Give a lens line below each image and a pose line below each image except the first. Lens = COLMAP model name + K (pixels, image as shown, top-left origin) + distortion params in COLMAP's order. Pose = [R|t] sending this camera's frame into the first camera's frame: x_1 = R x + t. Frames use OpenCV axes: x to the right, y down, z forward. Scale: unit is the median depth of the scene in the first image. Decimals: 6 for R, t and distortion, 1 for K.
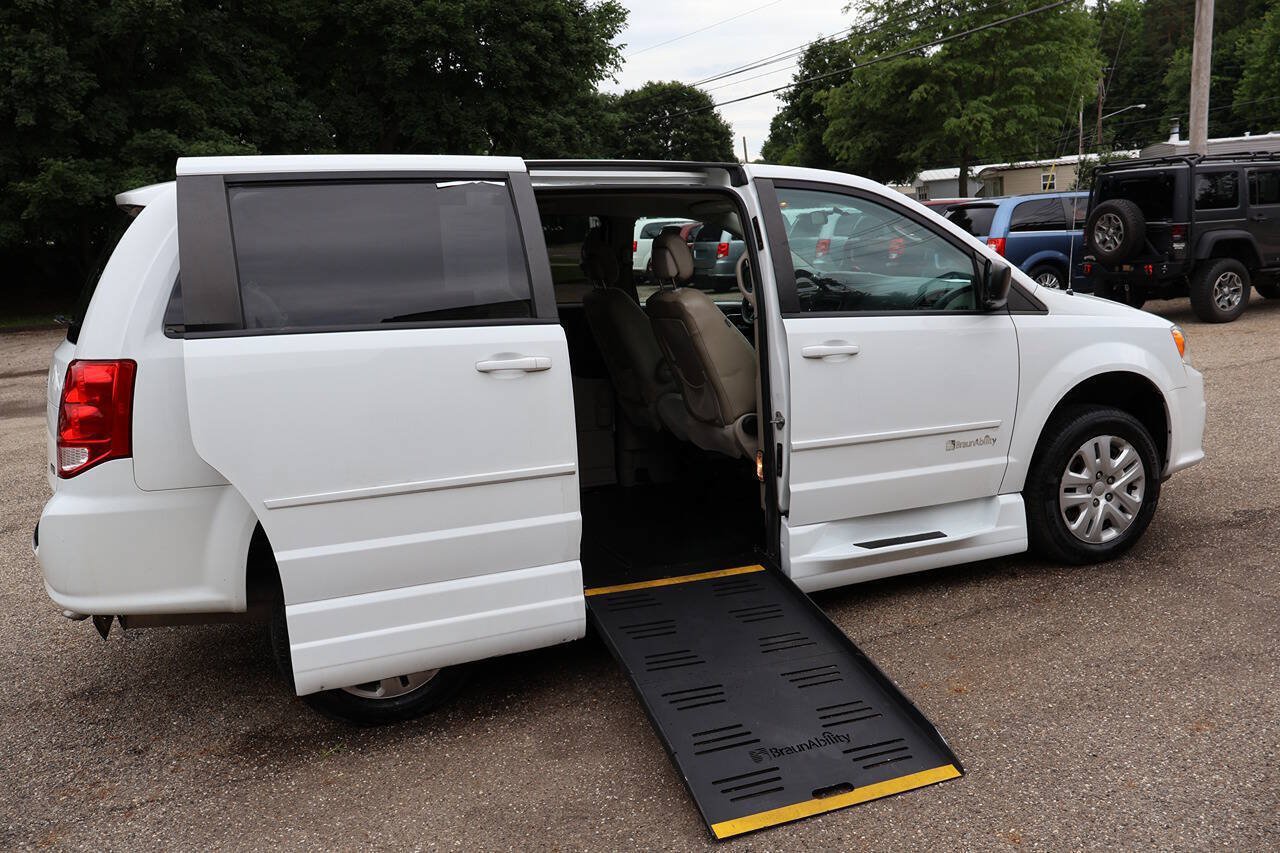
lens RADIAL K [[1047.4, 0, 646.5], [0, 1047.4, 424.0], [0, 0, 1]] dist [0.004445, -0.000725]
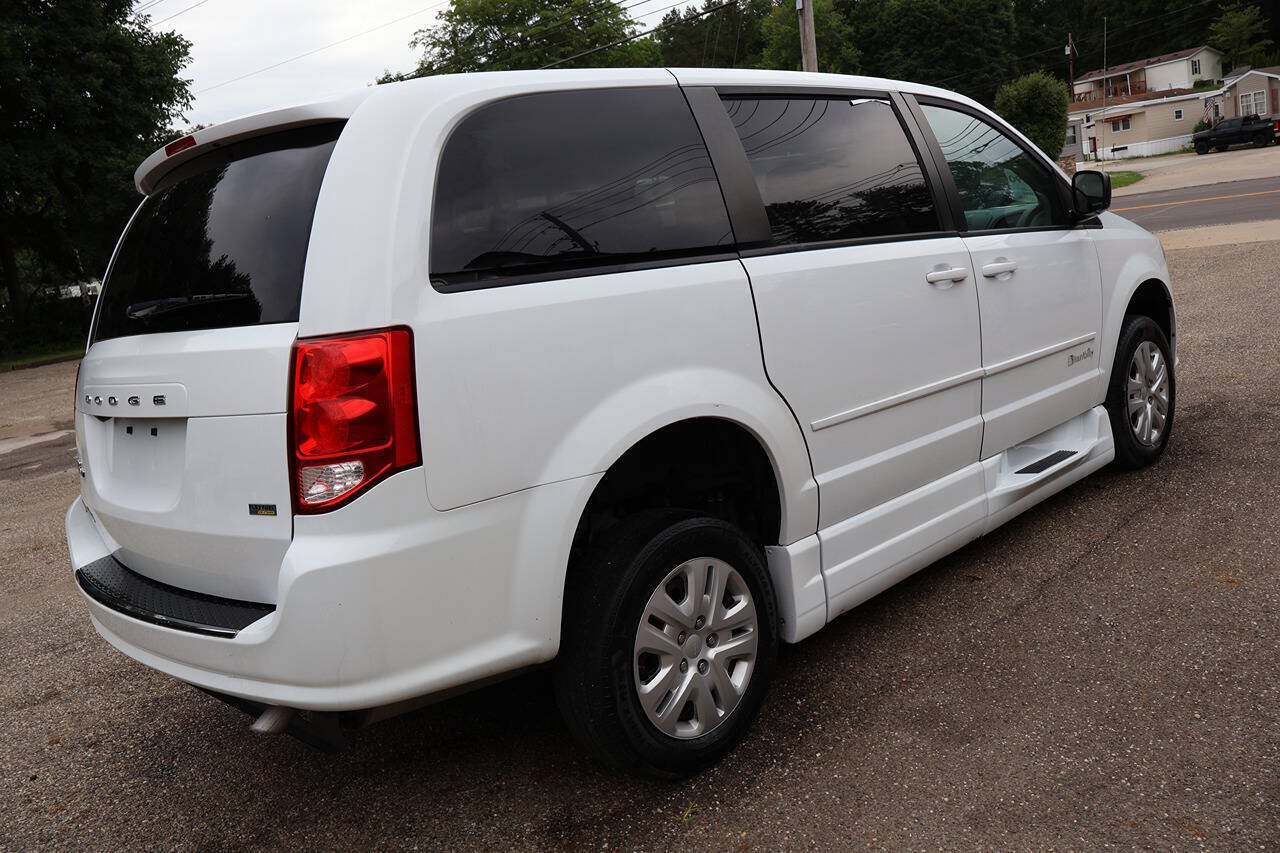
lens RADIAL K [[1046.0, 0, 640.0], [0, 1046.0, 426.5], [0, 0, 1]] dist [0.003386, -0.000224]
pose [[0.919330, -0.140915, 0.367390, -0.421243], [0.152909, 0.988234, -0.003585, 0.021332], [-0.362562, 0.059473, 0.930060, 0.207889]]
